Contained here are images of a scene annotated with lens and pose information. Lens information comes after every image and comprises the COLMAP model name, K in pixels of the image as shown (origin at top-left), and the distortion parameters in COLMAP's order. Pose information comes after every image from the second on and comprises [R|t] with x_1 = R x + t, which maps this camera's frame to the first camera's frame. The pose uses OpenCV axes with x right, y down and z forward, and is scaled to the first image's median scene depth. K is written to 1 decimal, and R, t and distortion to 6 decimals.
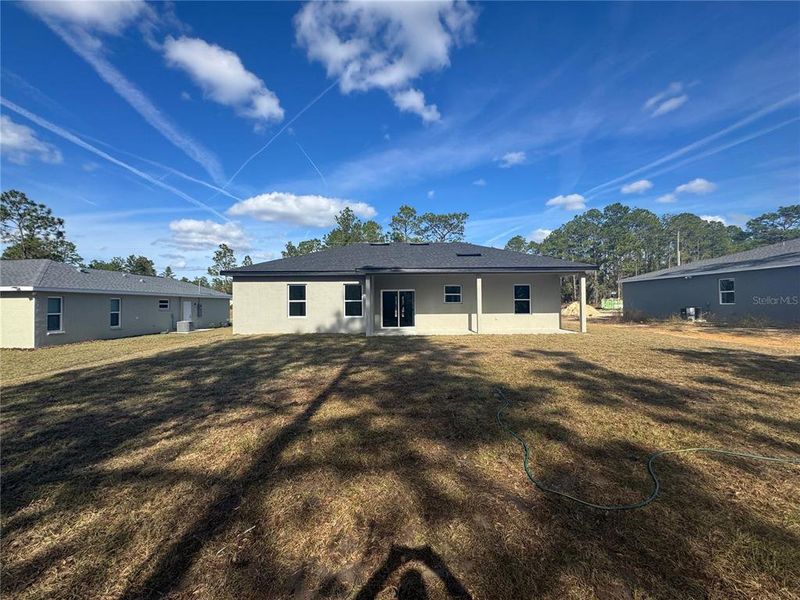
lens RADIAL K [[321.0, 0, 400.0], [0, 321.0, 300.0], [0, 0, 1]] dist [-0.013780, 0.000059]
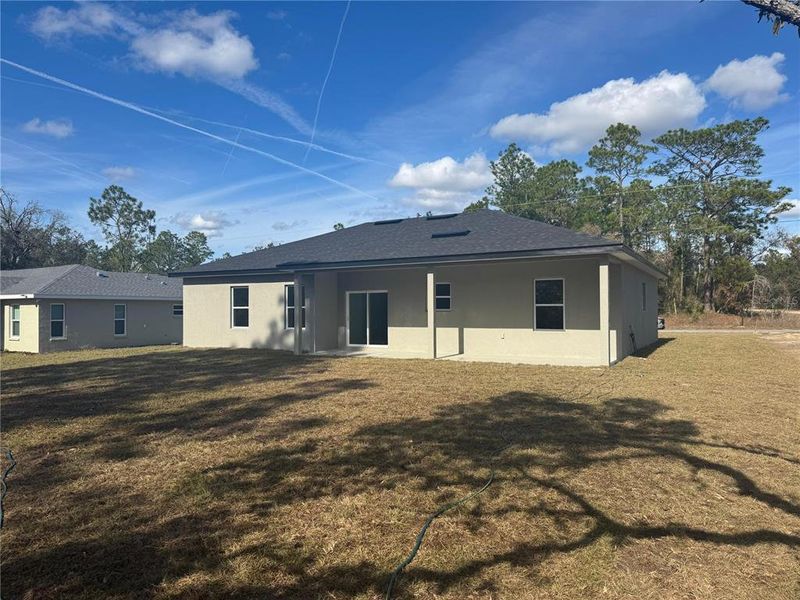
lens RADIAL K [[572.9, 0, 400.0], [0, 572.9, 300.0], [0, 0, 1]] dist [0.027229, -0.002296]
pose [[0.852942, -0.005926, -0.521971, 0.691989], [0.005329, 0.999982, -0.002644, -0.008797], [0.521978, -0.000527, 0.852959, -0.009044]]
